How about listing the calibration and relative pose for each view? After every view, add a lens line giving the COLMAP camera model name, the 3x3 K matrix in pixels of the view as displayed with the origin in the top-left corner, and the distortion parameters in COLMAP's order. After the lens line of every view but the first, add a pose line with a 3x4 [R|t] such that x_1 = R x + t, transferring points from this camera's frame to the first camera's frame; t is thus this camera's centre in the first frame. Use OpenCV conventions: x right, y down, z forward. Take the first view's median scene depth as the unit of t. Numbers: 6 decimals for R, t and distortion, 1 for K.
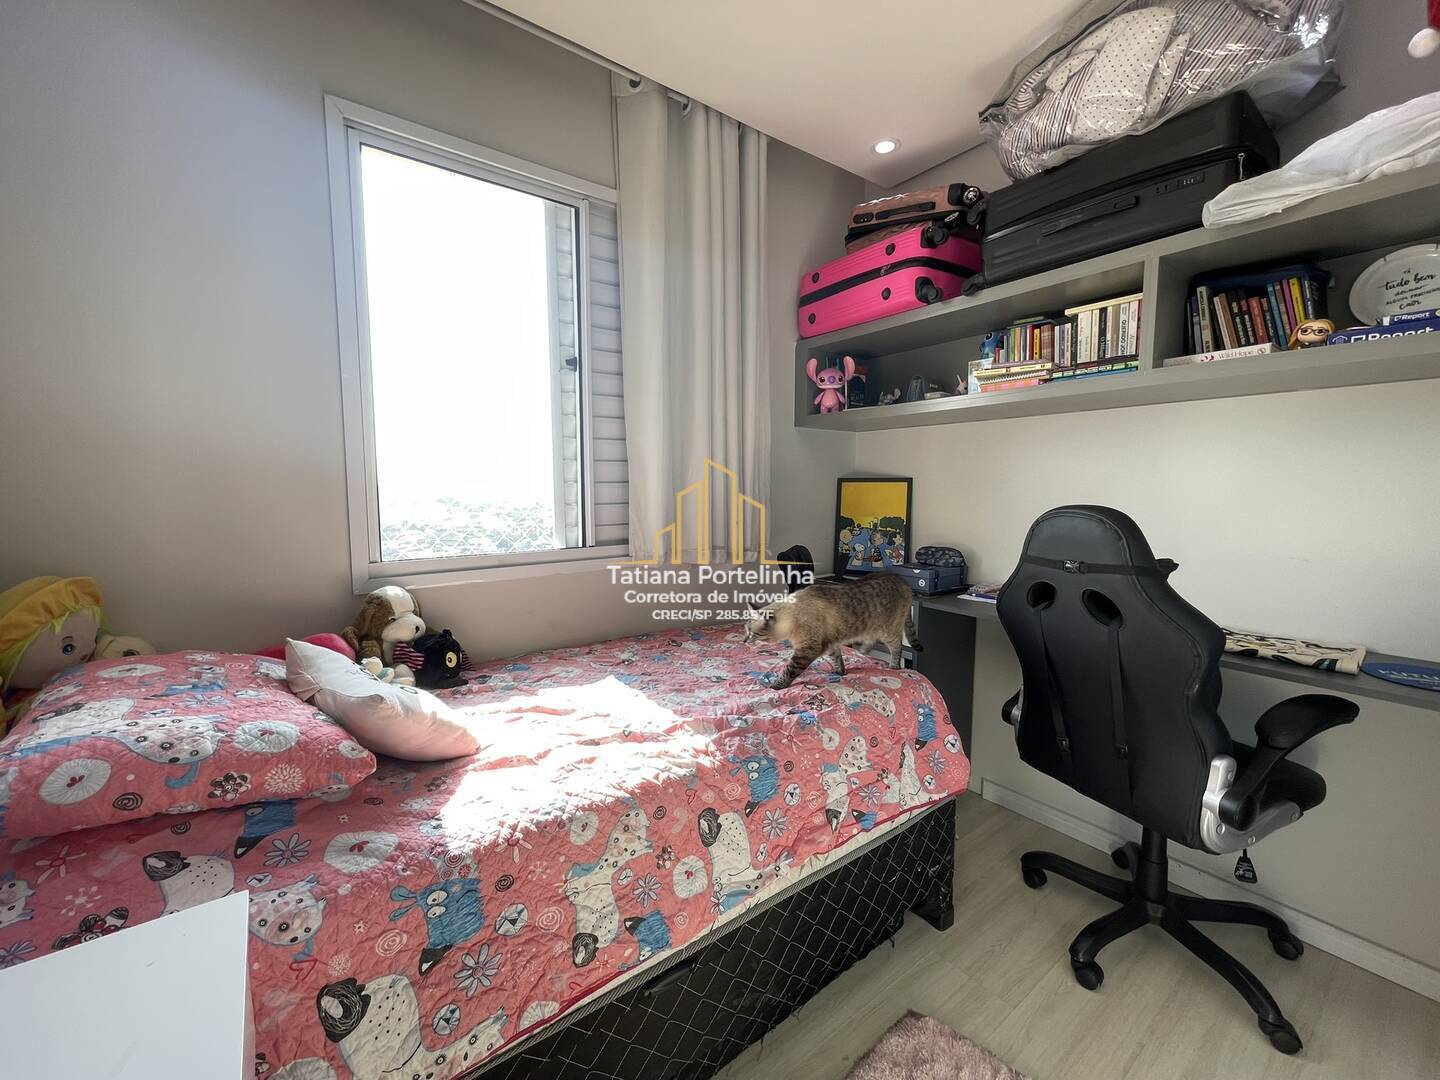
lens RADIAL K [[581.0, 0, 719.4], [0, 581.0, 537.0], [0, 0, 1]] dist [-0.002749, 0.000144]
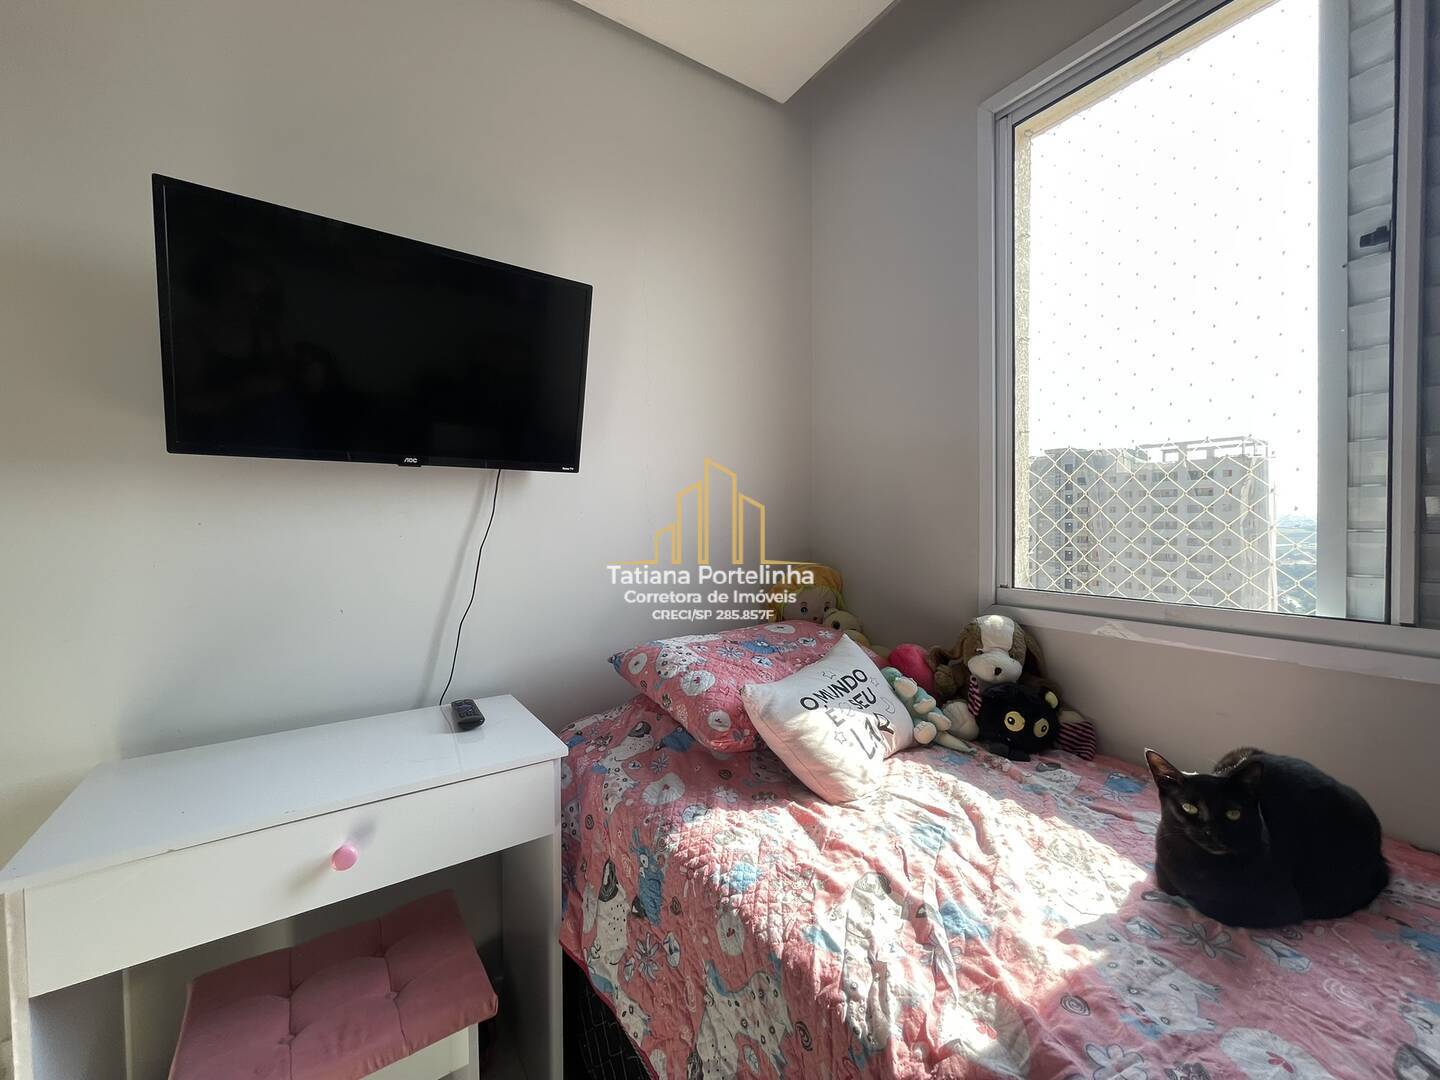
lens RADIAL K [[581.0, 0, 714.7], [0, 581.0, 535.1], [0, 0, 1]] dist [-0.002749, 0.000144]
pose [[-0.069070, 0.034267, -0.997023, 0.293328], [-0.077774, 0.996183, 0.039626, -0.033489], [0.994576, 0.080279, -0.066141, 0.552415]]
